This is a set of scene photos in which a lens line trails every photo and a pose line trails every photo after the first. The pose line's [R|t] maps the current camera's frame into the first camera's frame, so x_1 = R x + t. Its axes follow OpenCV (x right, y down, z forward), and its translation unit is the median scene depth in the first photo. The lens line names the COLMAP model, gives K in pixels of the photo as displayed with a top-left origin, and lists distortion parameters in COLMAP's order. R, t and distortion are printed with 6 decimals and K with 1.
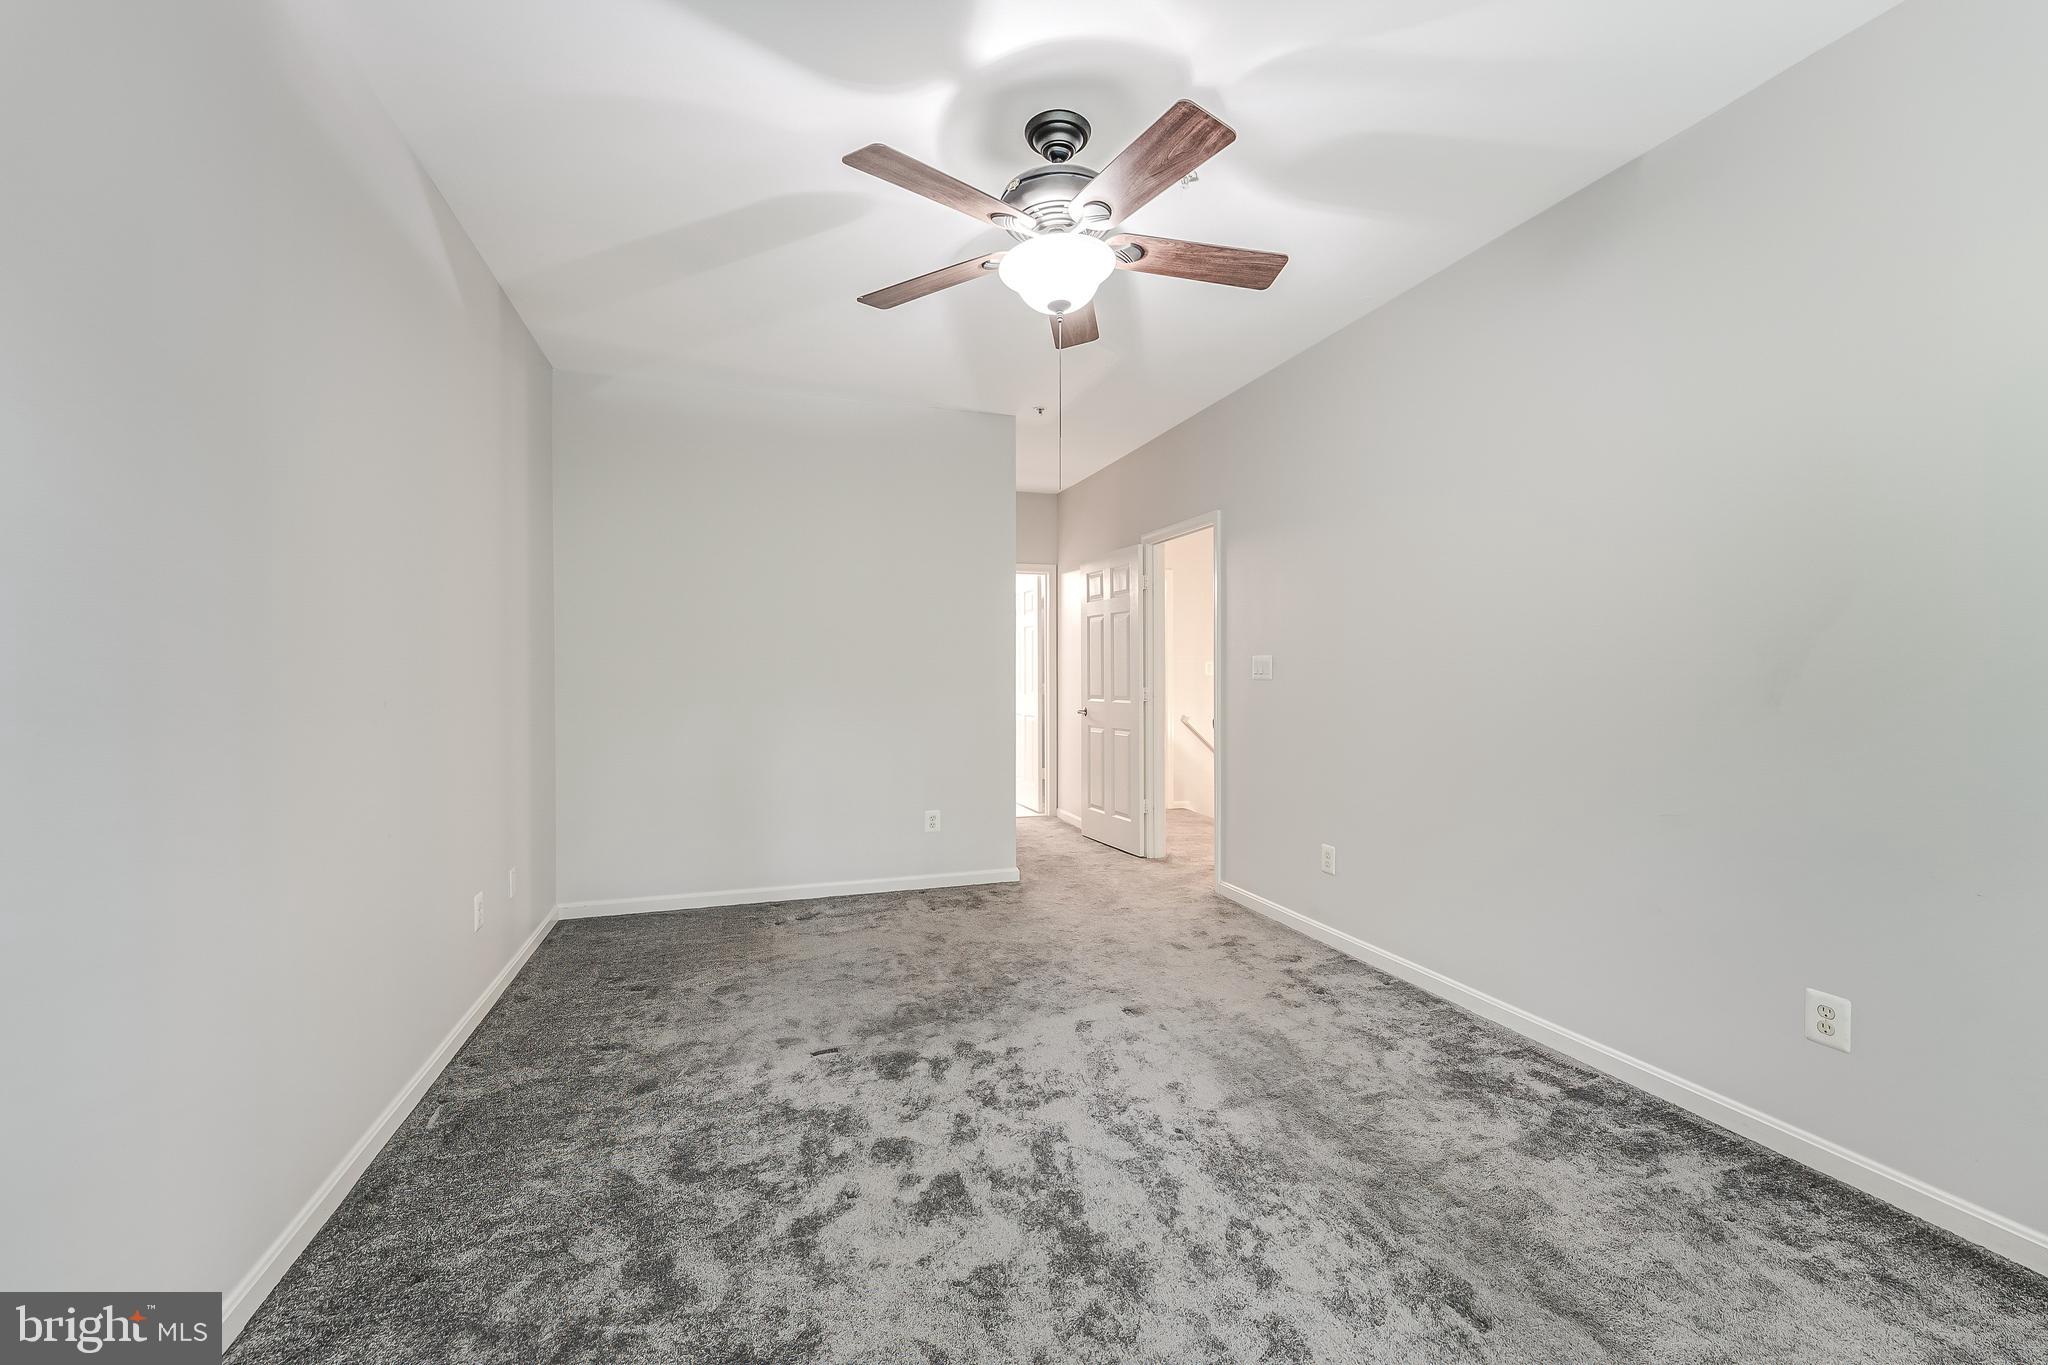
lens RADIAL K [[832.5, 0, 1024.0], [0, 832.5, 682.5], [0, 0, 1]] dist [-0.000974, -0.000110]
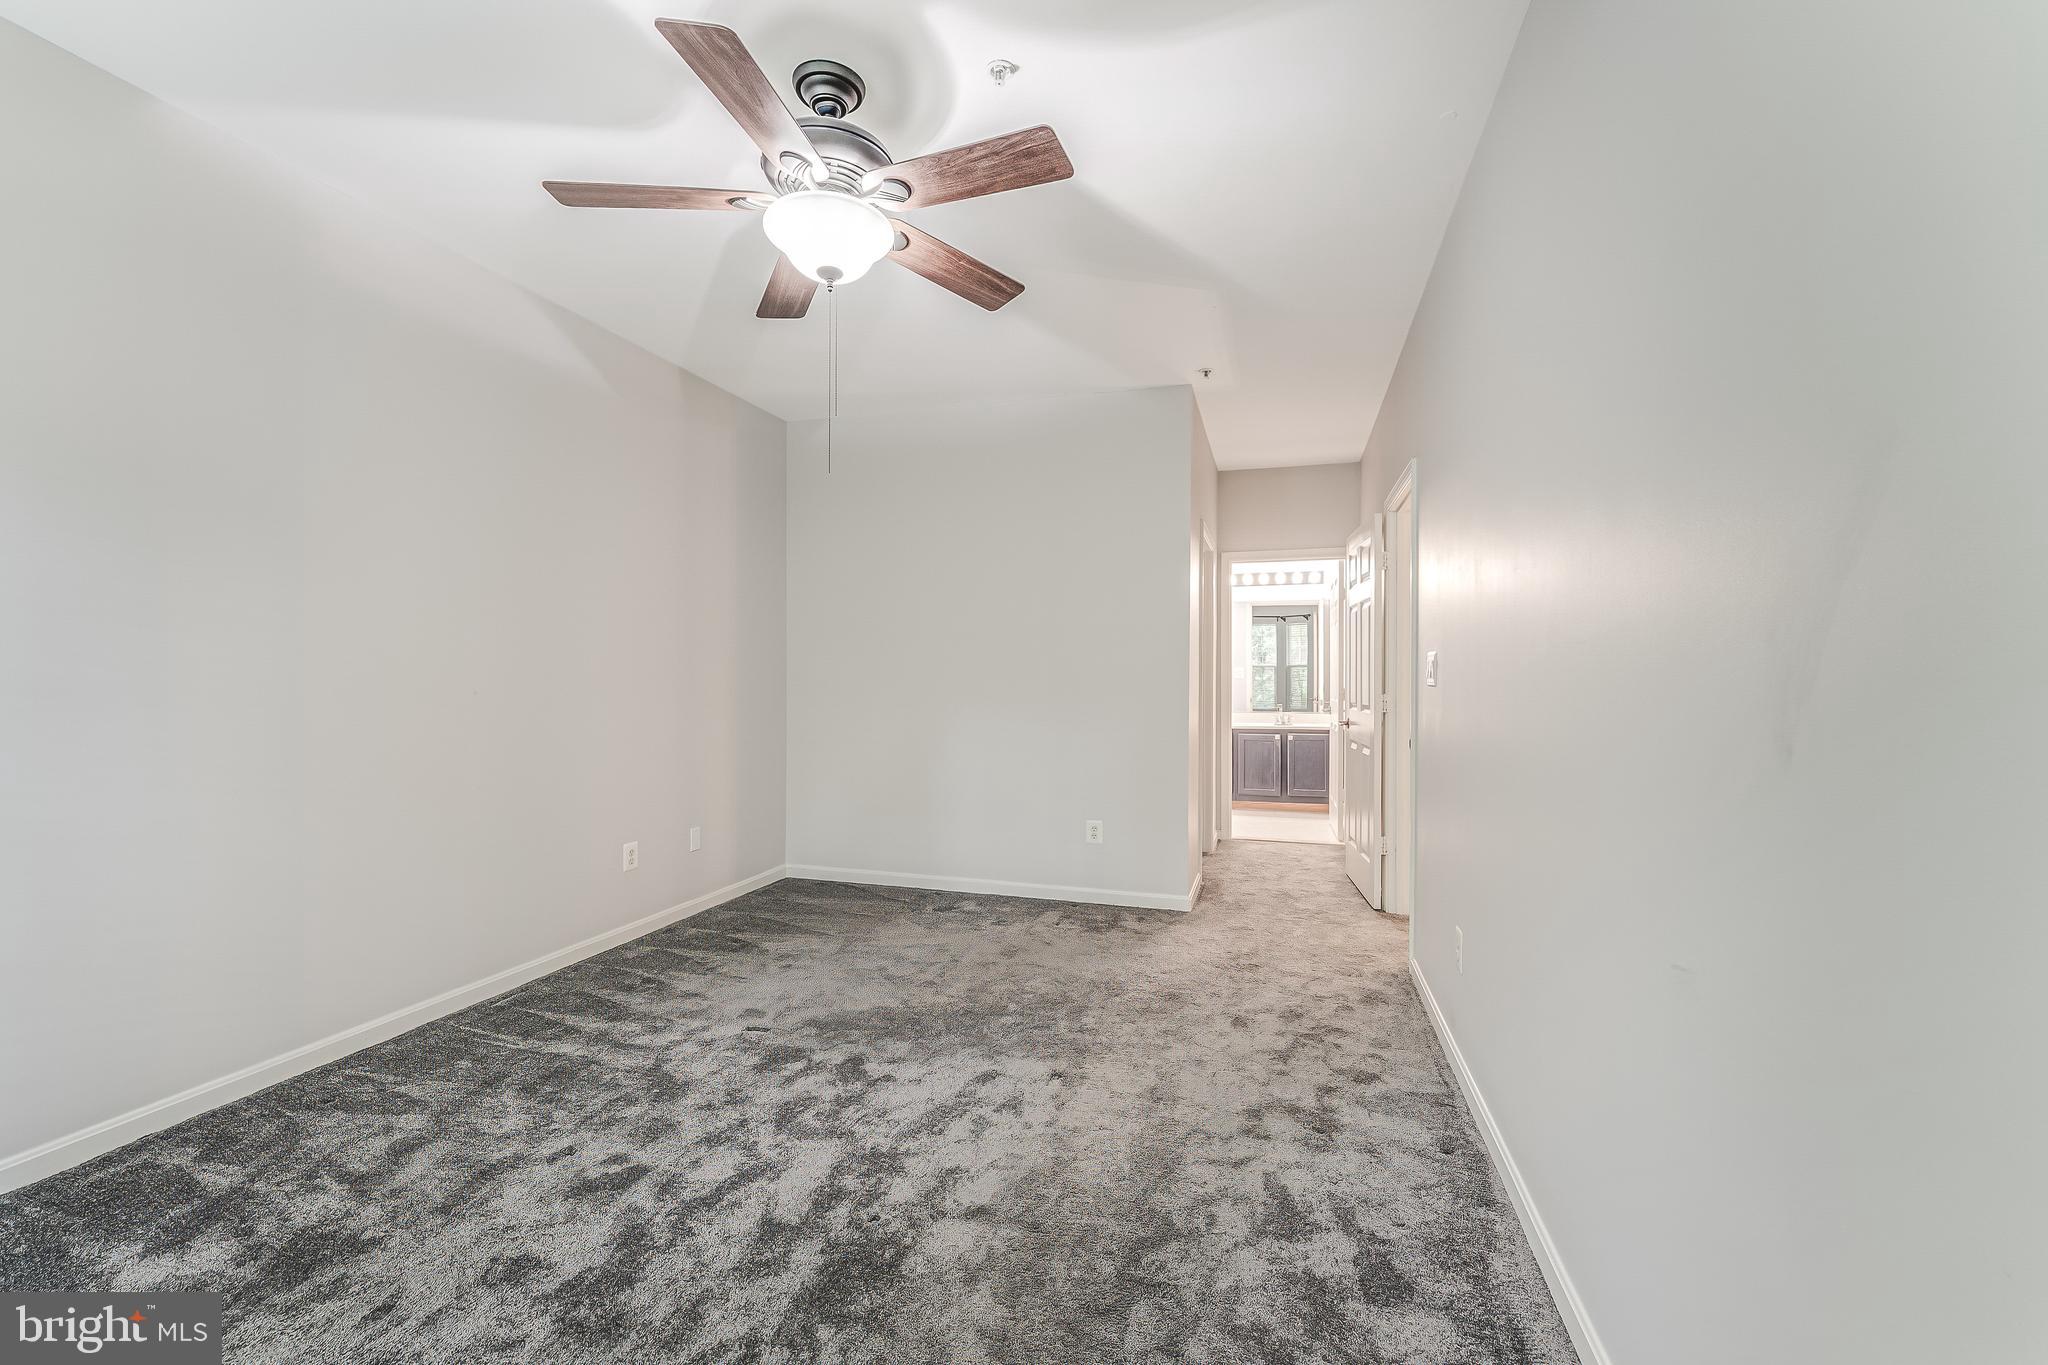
lens RADIAL K [[832.5, 0, 1024.0], [0, 832.5, 682.5], [0, 0, 1]] dist [-0.000974, -0.000110]
pose [[0.818512, 0.011701, -0.574370, 0.667031], [-0.012998, 0.999914, 0.001848, -0.005804], [0.574342, 0.005953, 0.818594, 0.333711]]
